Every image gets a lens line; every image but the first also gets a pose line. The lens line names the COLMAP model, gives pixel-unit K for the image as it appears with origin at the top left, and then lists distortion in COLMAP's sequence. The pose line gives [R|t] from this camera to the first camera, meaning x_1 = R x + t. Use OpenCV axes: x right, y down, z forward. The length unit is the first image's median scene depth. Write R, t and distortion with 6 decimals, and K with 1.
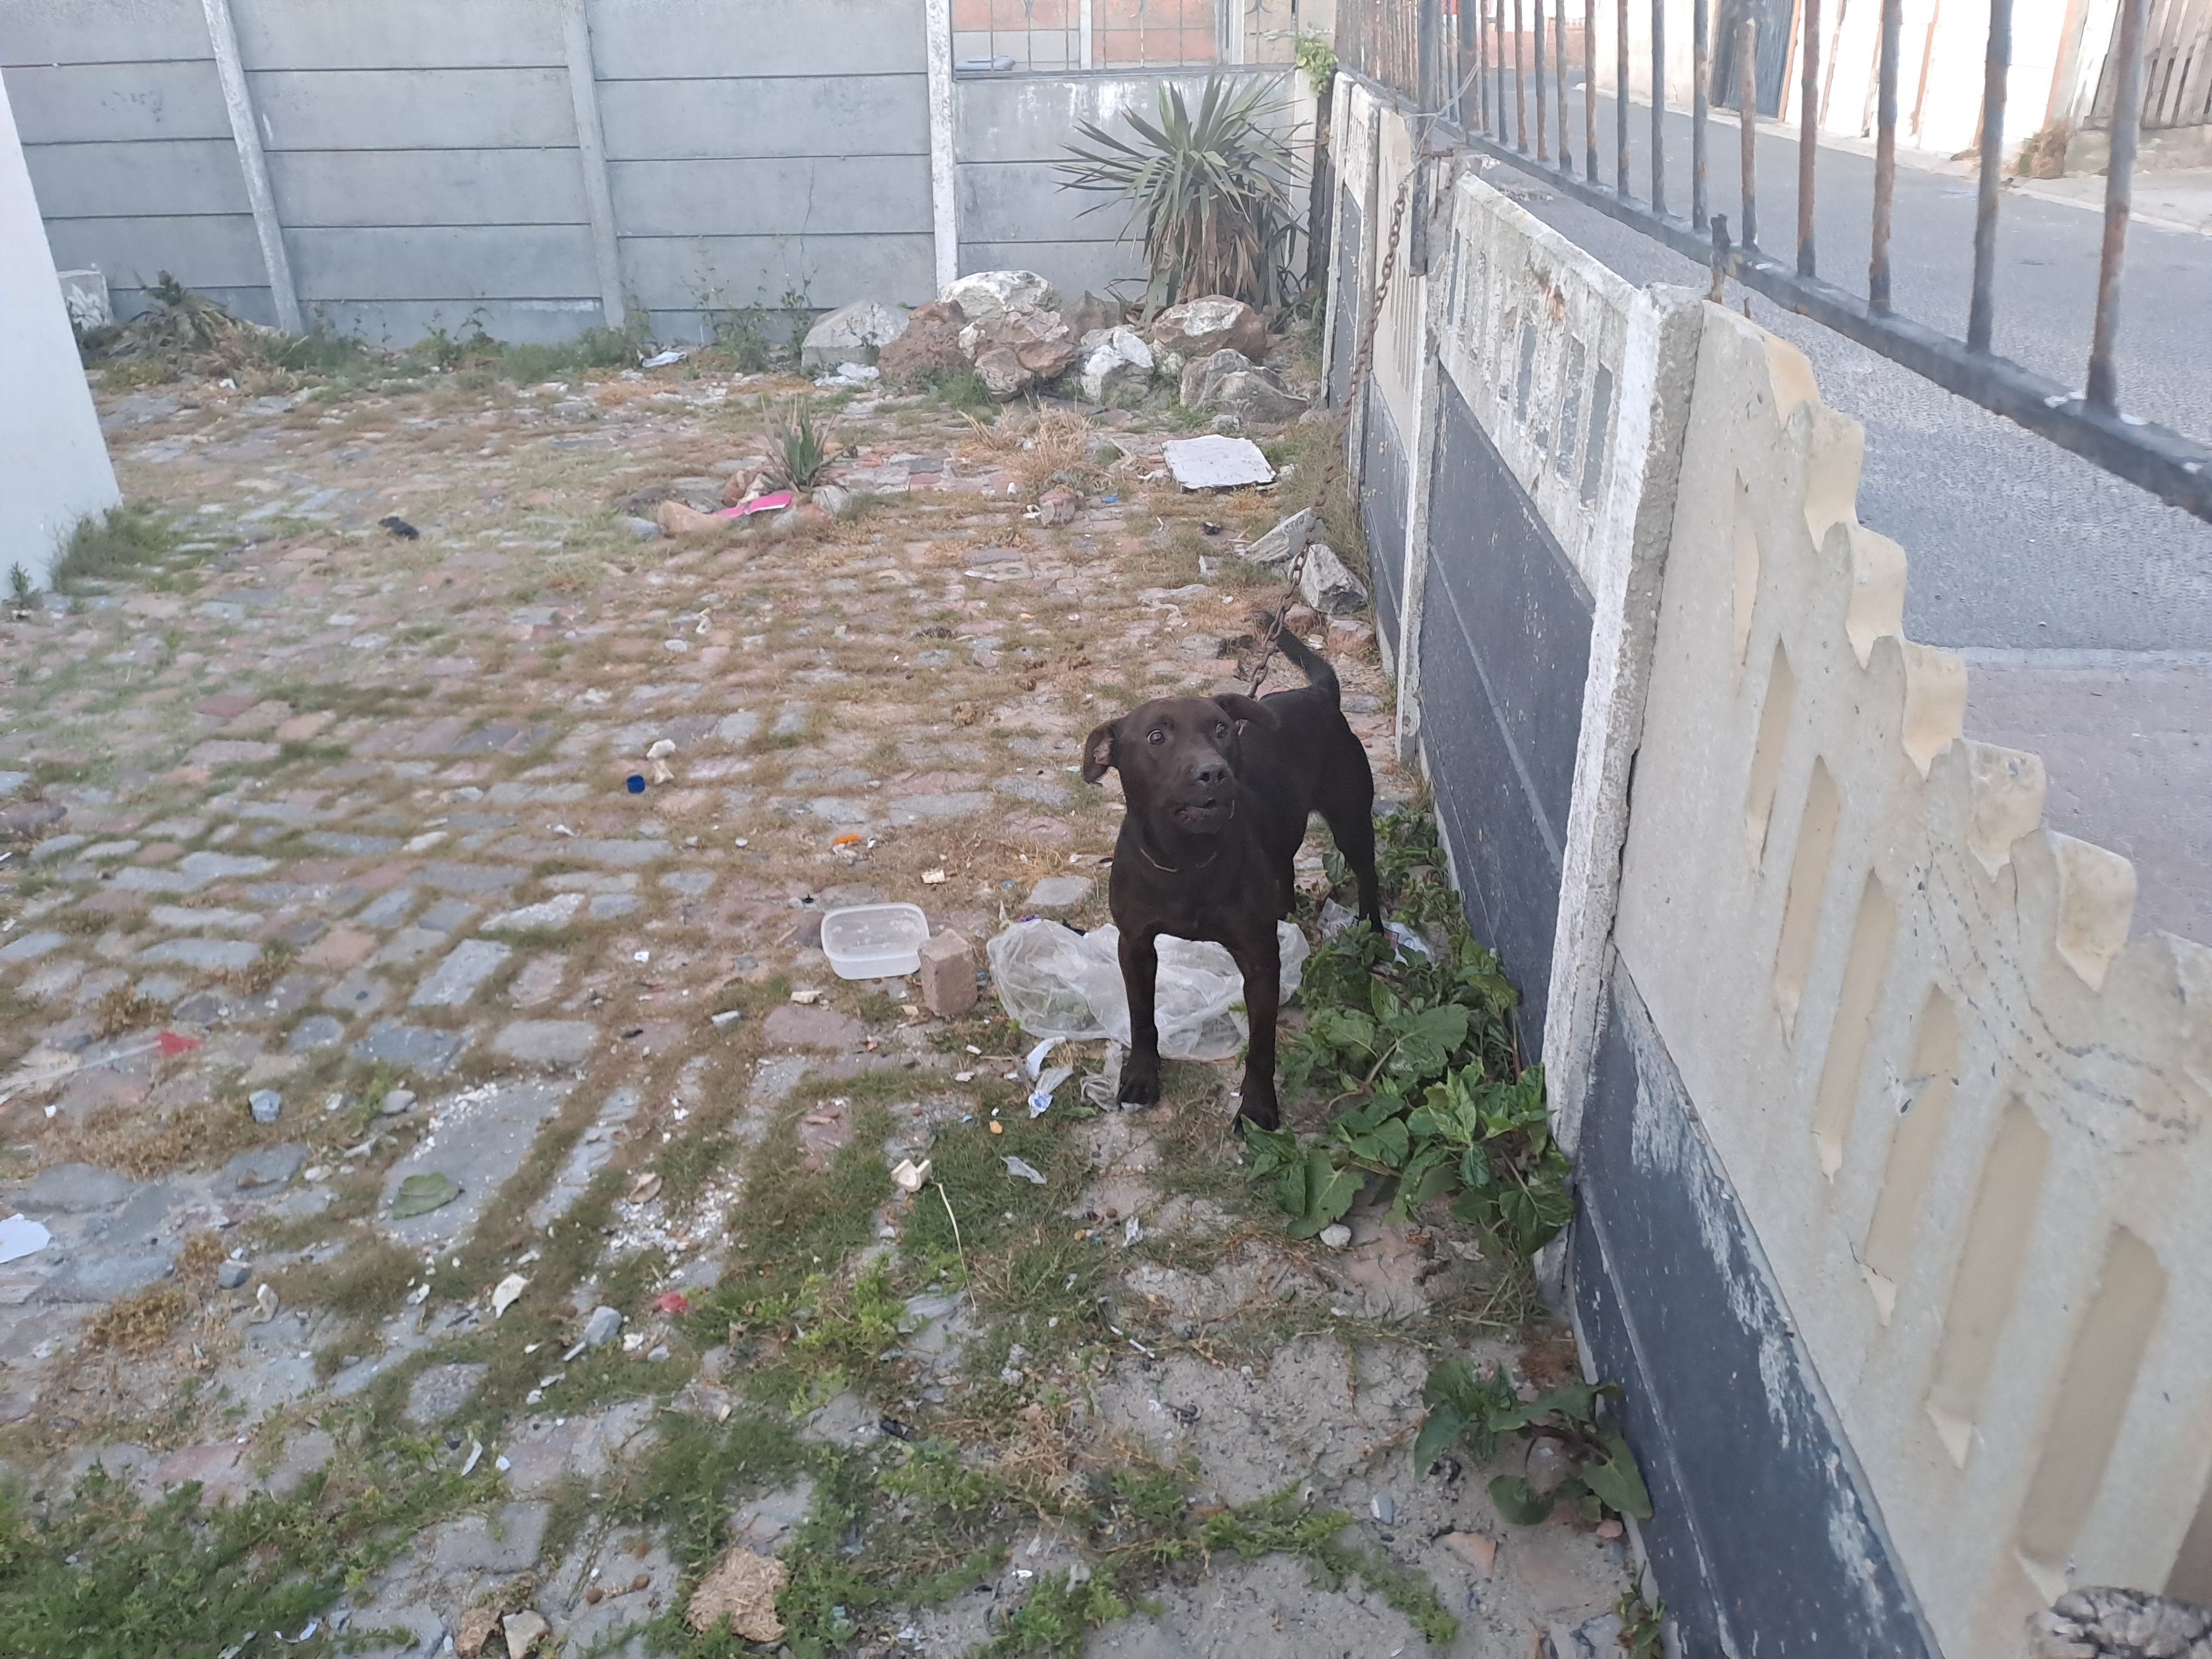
lens RADIAL K [[1642.1, 0, 1088.3], [0, 1642.1, 795.0], [0, 0, 1]] dist [0.093704, -0.126323]
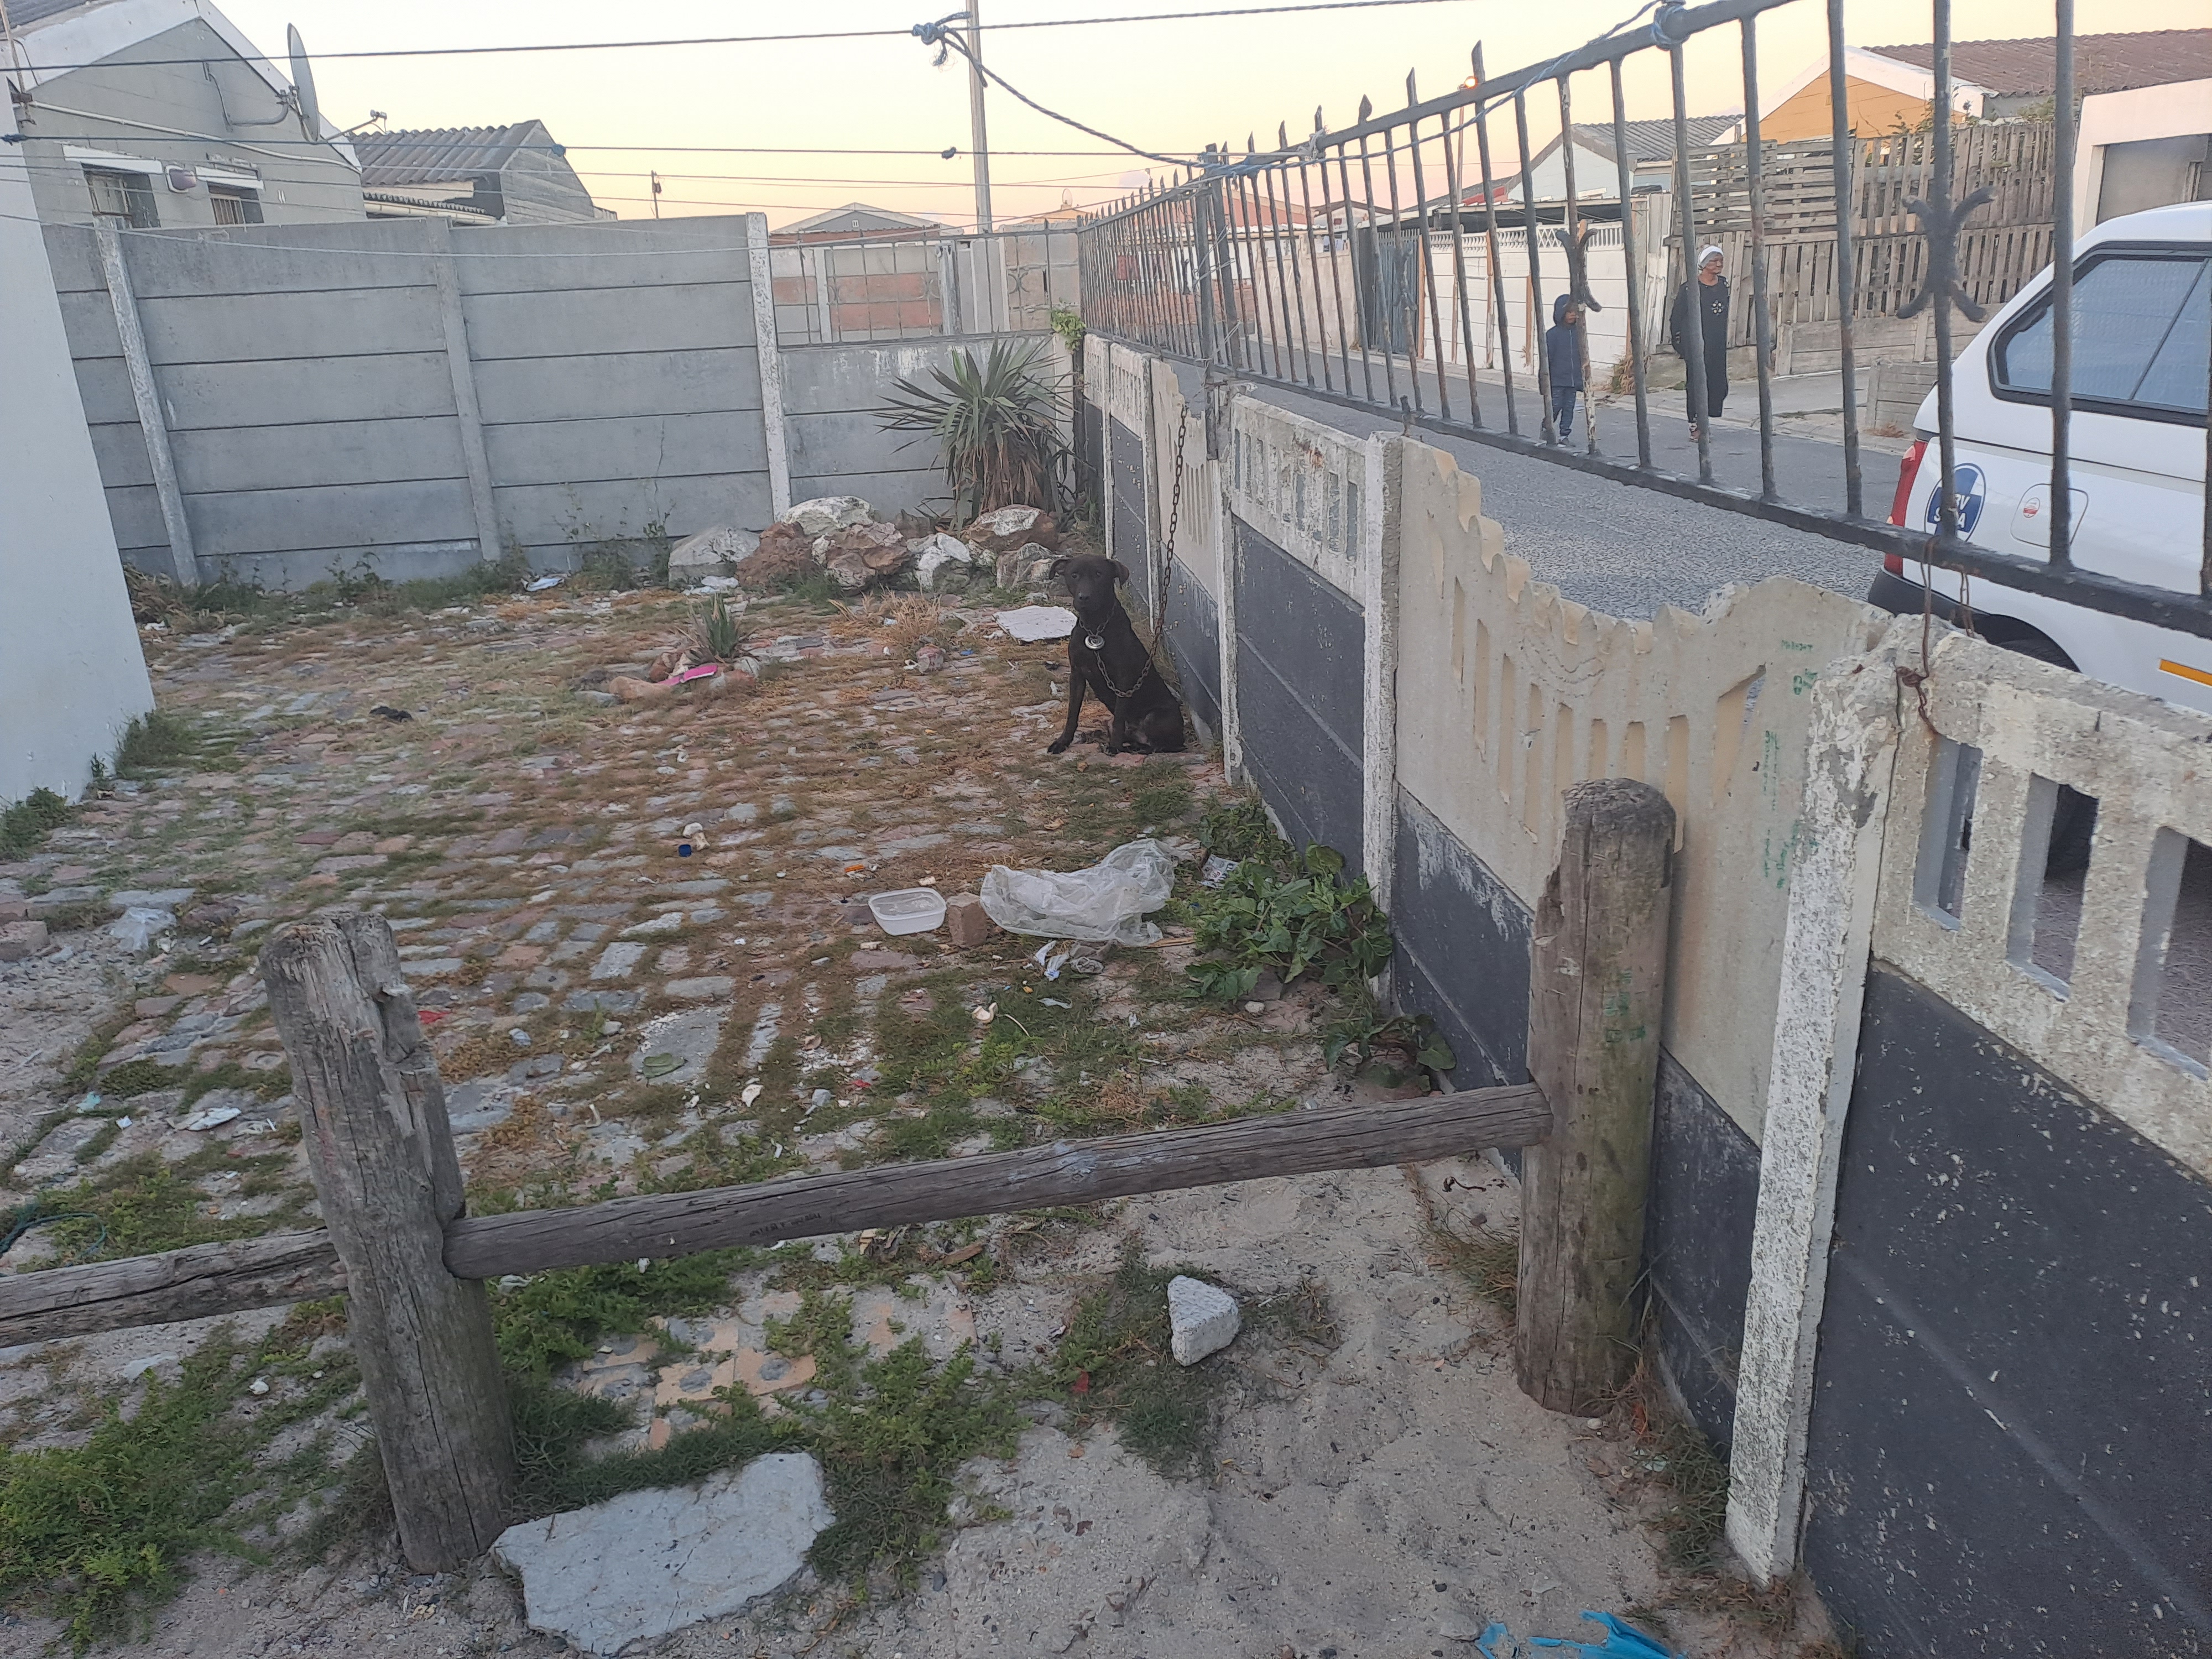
lens RADIAL K [[1642.1, 0, 1088.3], [0, 1642.1, 795.0], [0, 0, 1]] dist [0.093704, -0.126323]
pose [[0.983449, -0.080772, 0.162182, -0.141283], [0.102435, 0.986210, -0.129987, 0.136407], [-0.149447, 0.144449, 0.978162, -0.327849]]
